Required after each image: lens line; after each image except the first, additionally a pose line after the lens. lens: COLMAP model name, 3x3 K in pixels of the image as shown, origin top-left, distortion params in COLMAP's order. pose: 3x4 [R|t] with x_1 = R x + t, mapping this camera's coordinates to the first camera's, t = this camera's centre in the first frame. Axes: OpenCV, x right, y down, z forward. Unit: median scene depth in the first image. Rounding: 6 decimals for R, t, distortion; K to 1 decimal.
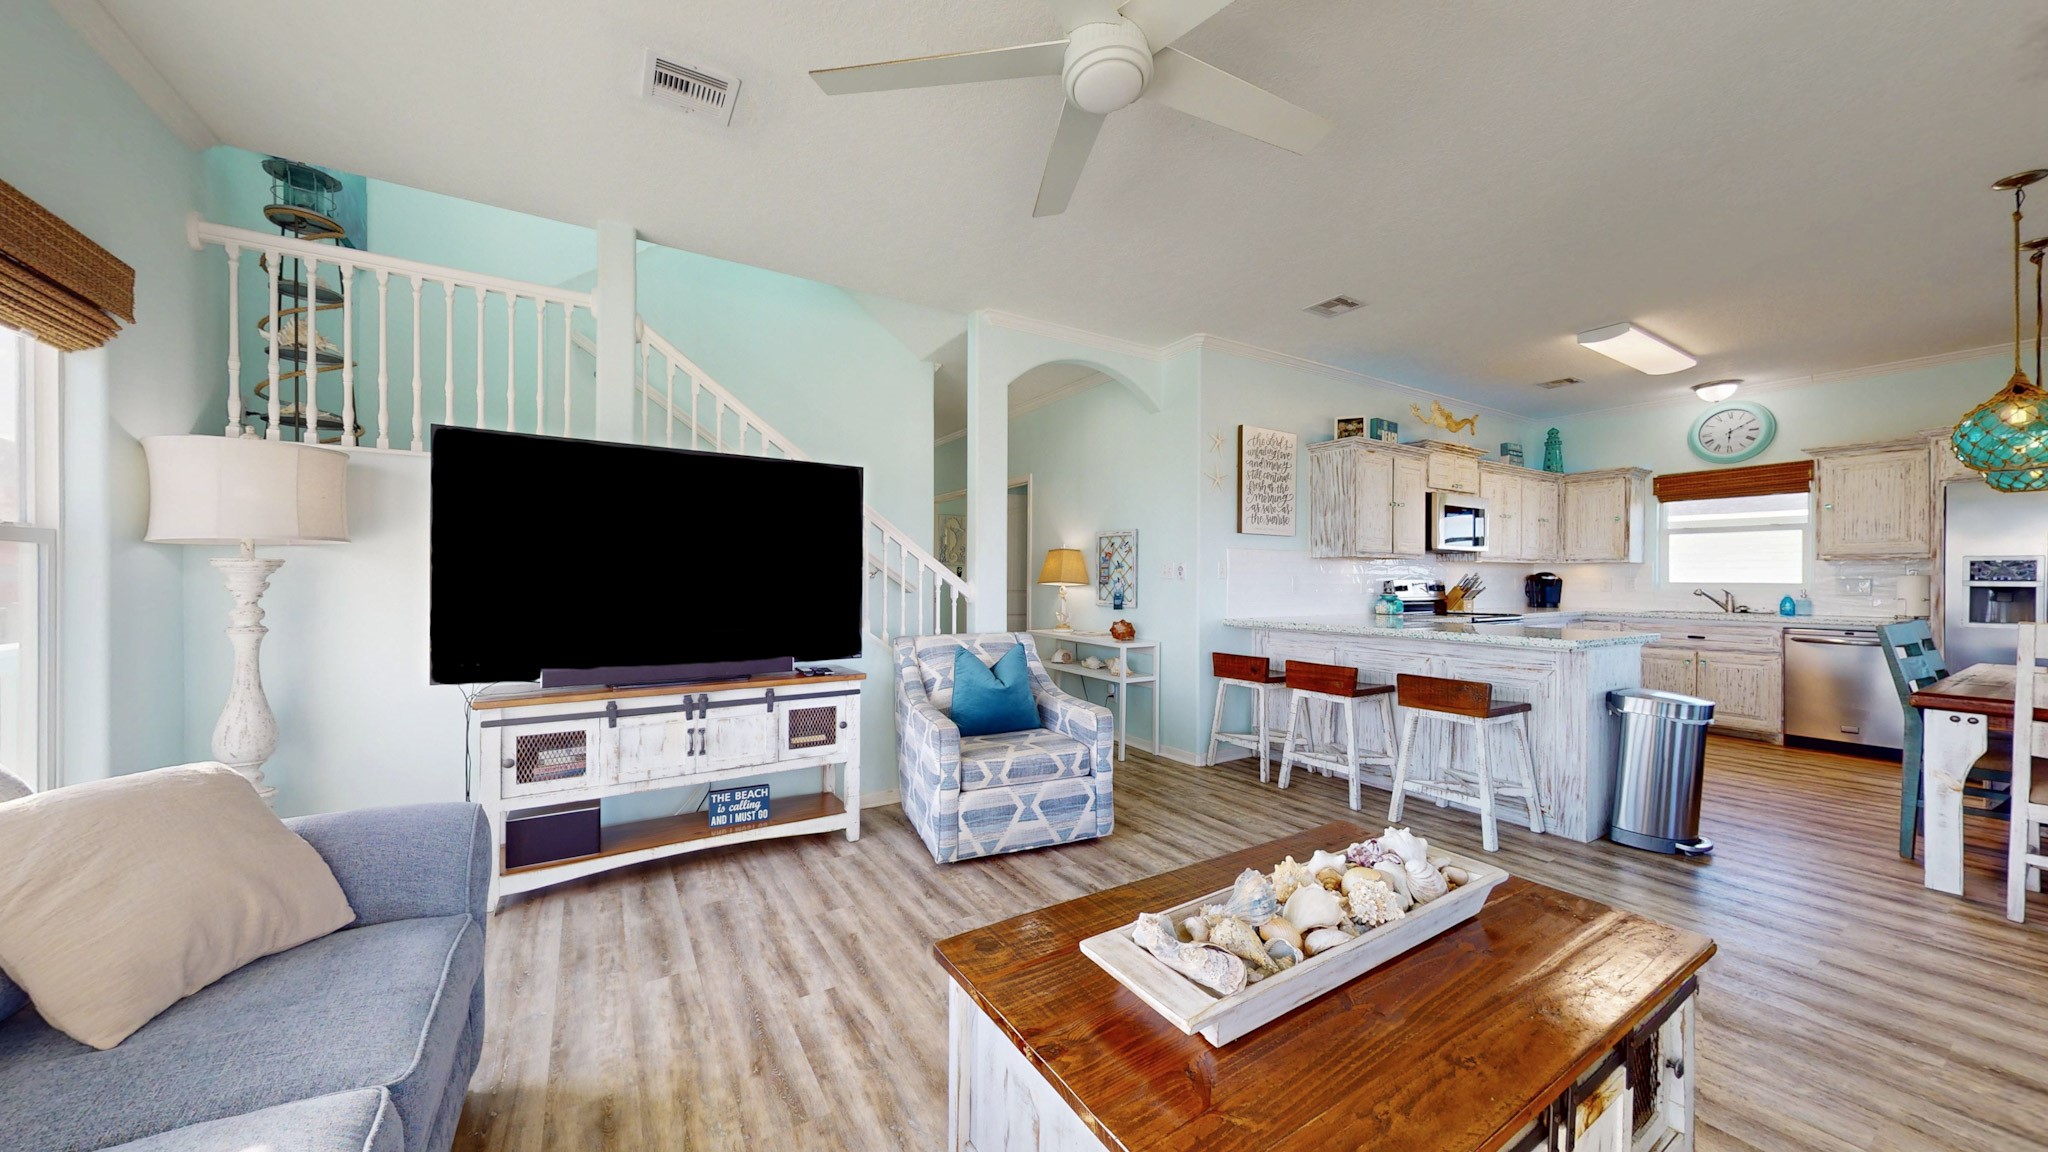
lens RADIAL K [[702.4, 0, 965.2], [0, 702.4, 577.9], [0, 0, 1]] dist [-0.002681, -0.000072]
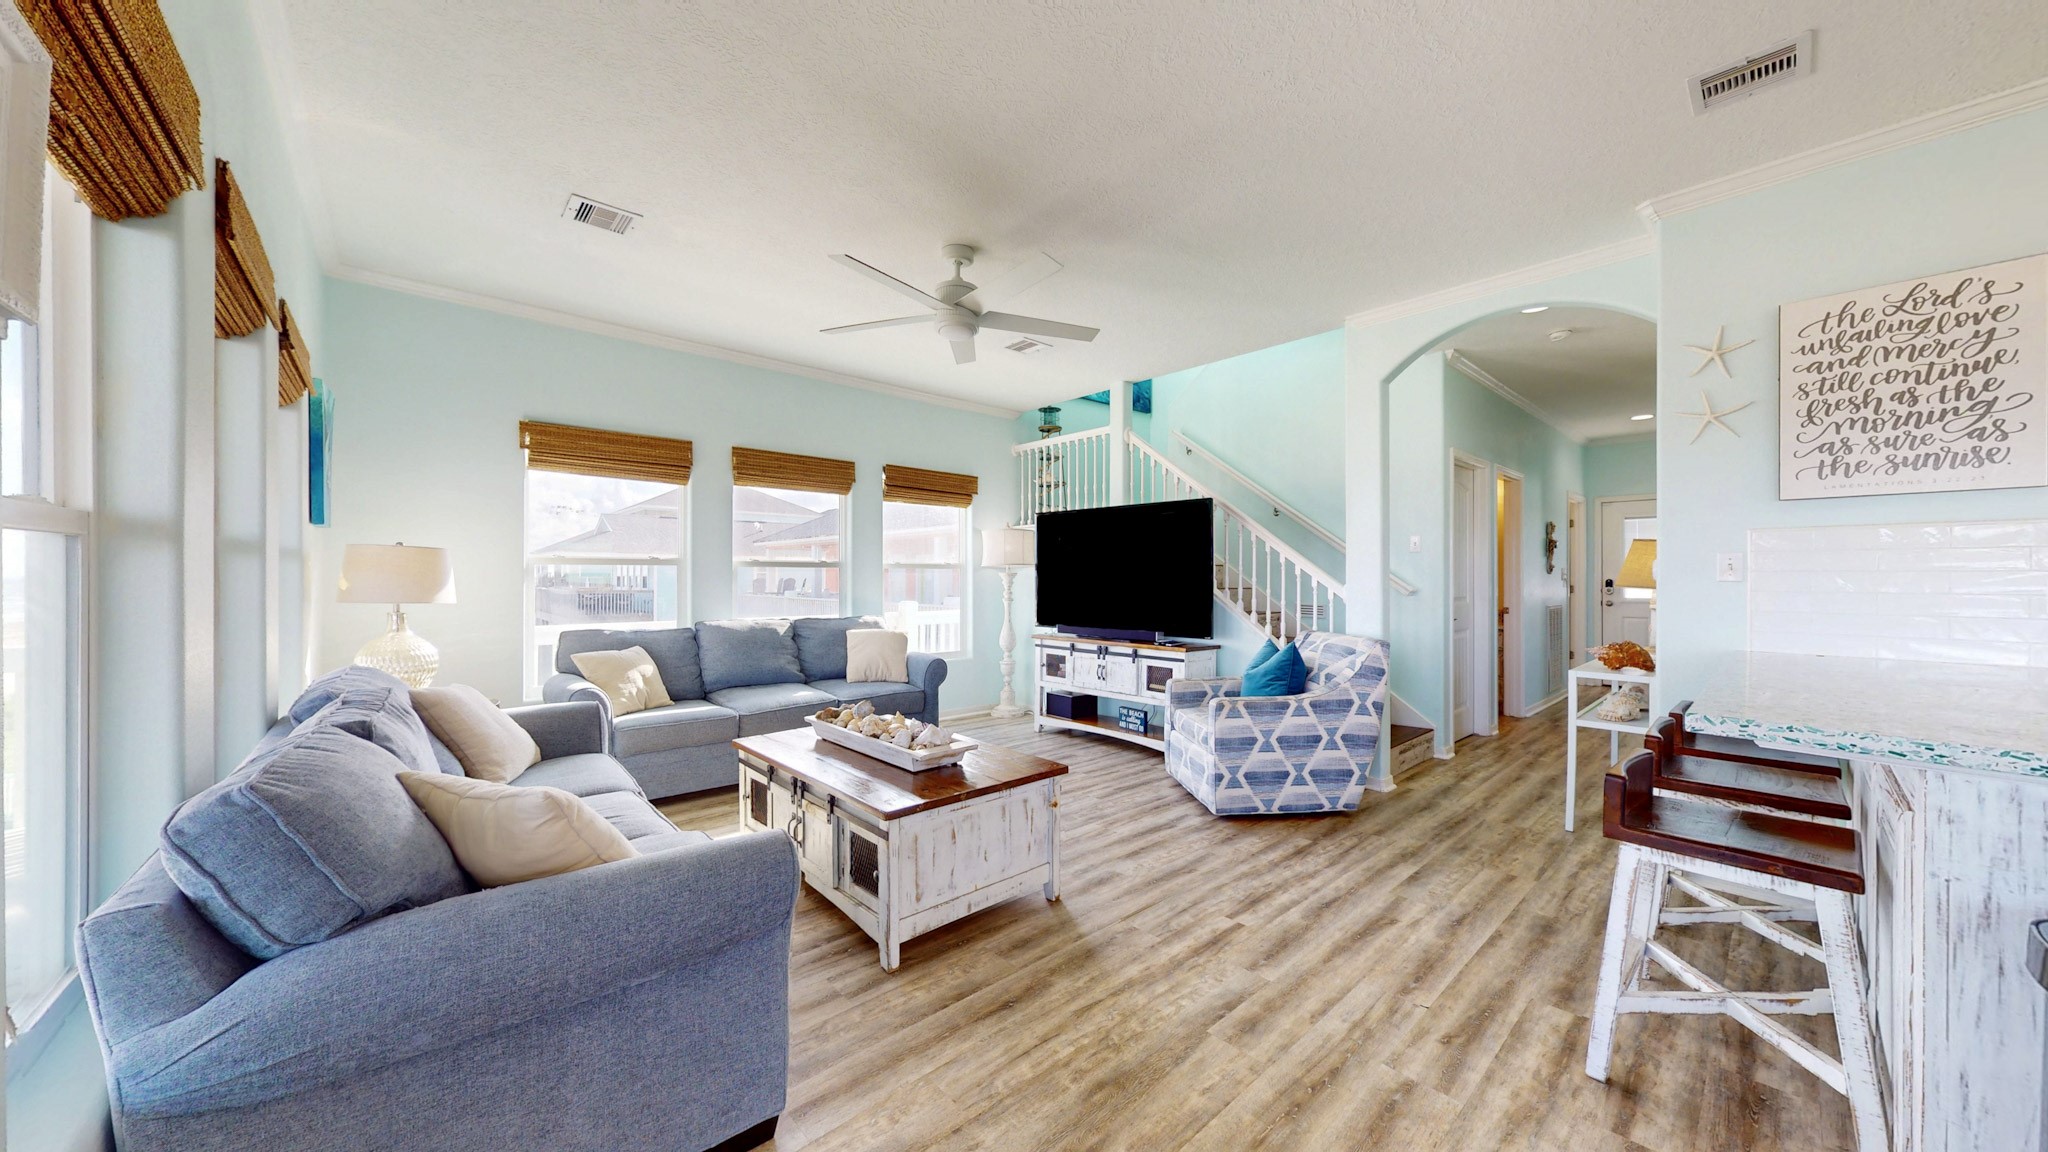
lens RADIAL K [[666.9, 0, 1039.2], [0, 666.9, 577.1], [0, 0, 1]] dist [0.001398, 0.000056]
pose [[0.214935, -0.006992, -0.976603, 1.153471], [-0.007896, 0.999929, -0.008897, 0.009838], [0.976596, 0.009623, 0.214865, 0.456779]]
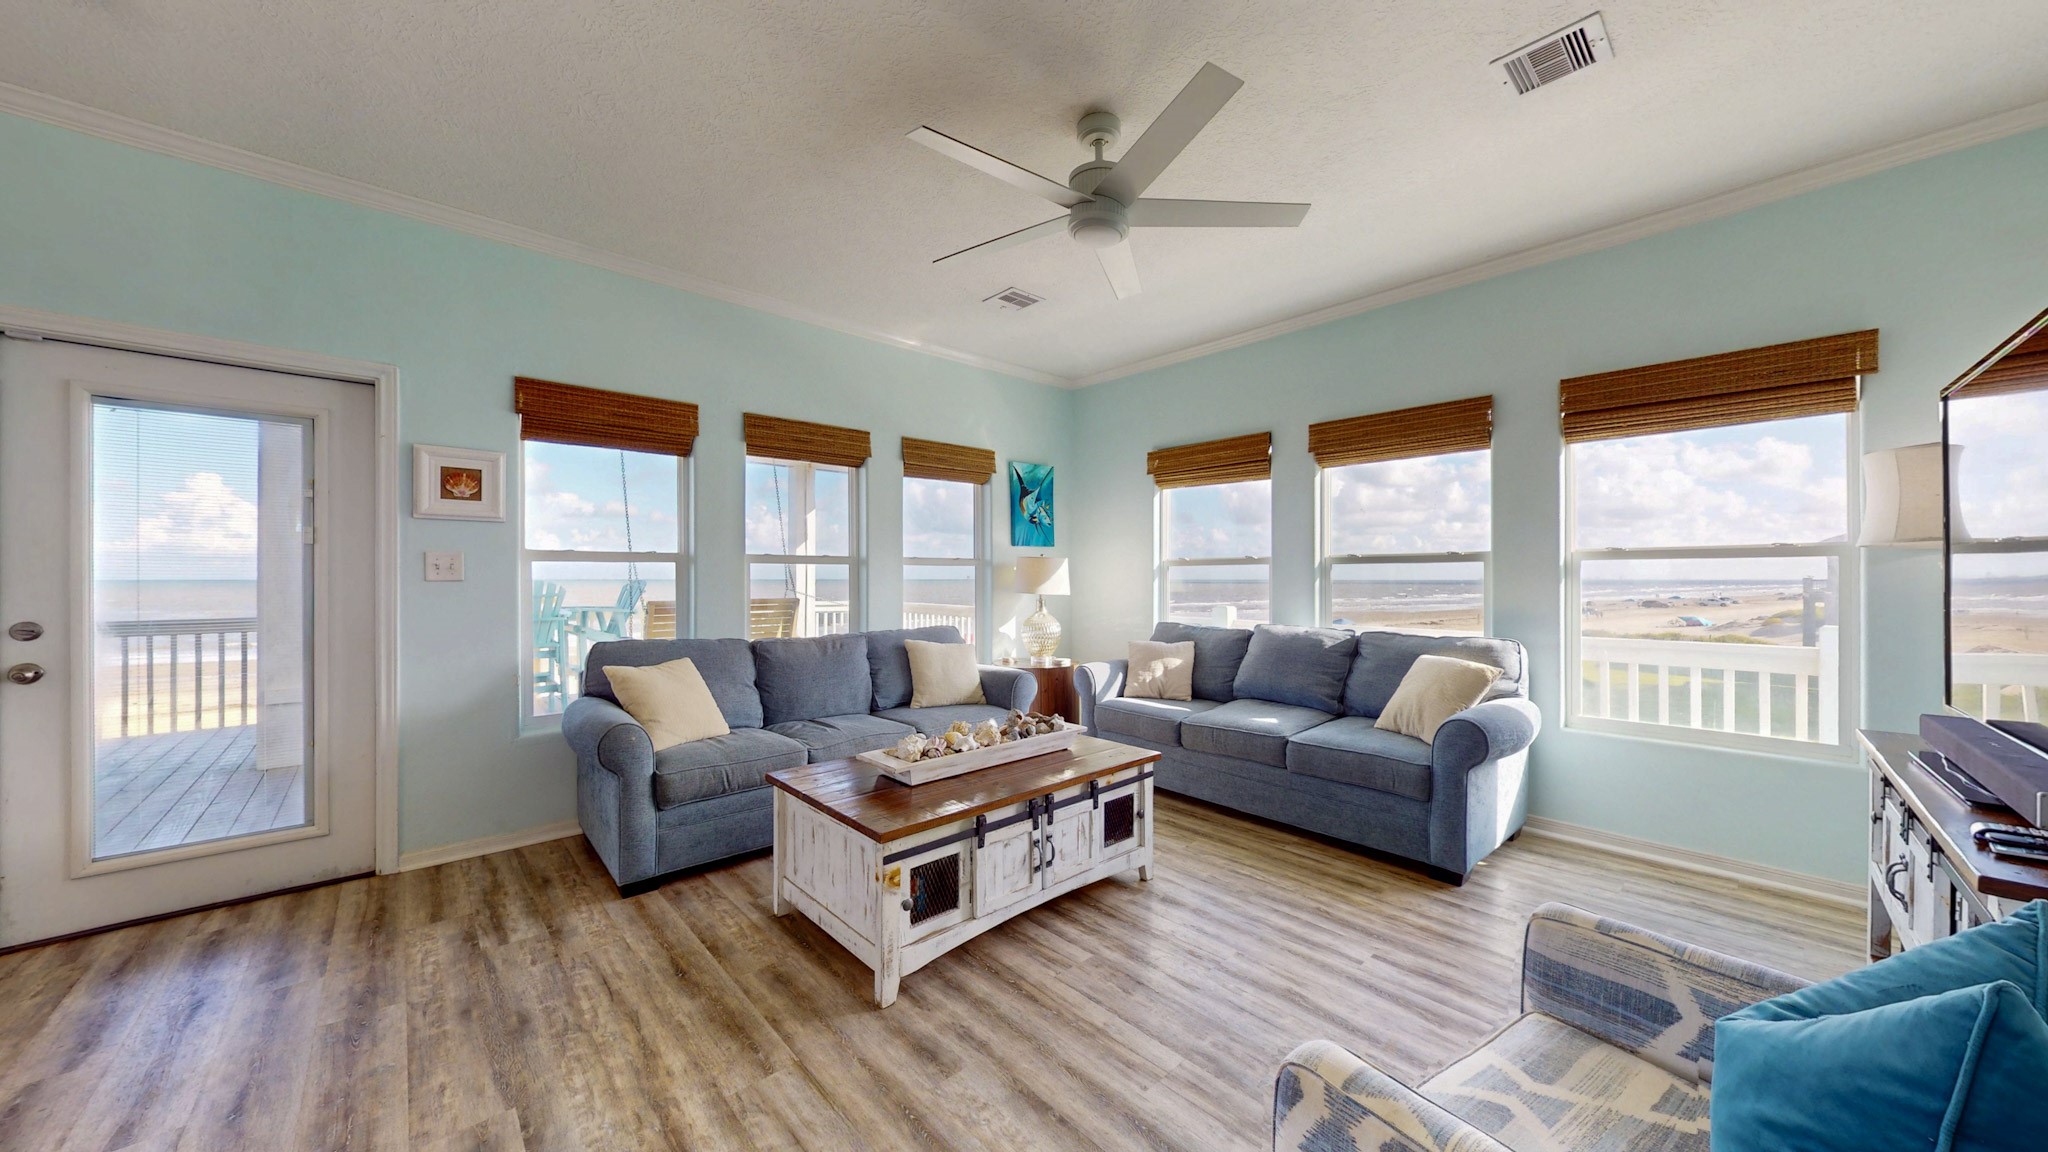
lens RADIAL K [[664.9, 0, 989.9], [0, 664.9, 581.6], [0, 0, 1]] dist [0.000023, -0.000020]
pose [[-0.974881, -0.002880, -0.222710, 0.399111], [-0.005921, 0.999898, 0.012987, -0.000456], [0.222650, 0.013979, -0.974798, 1.264153]]
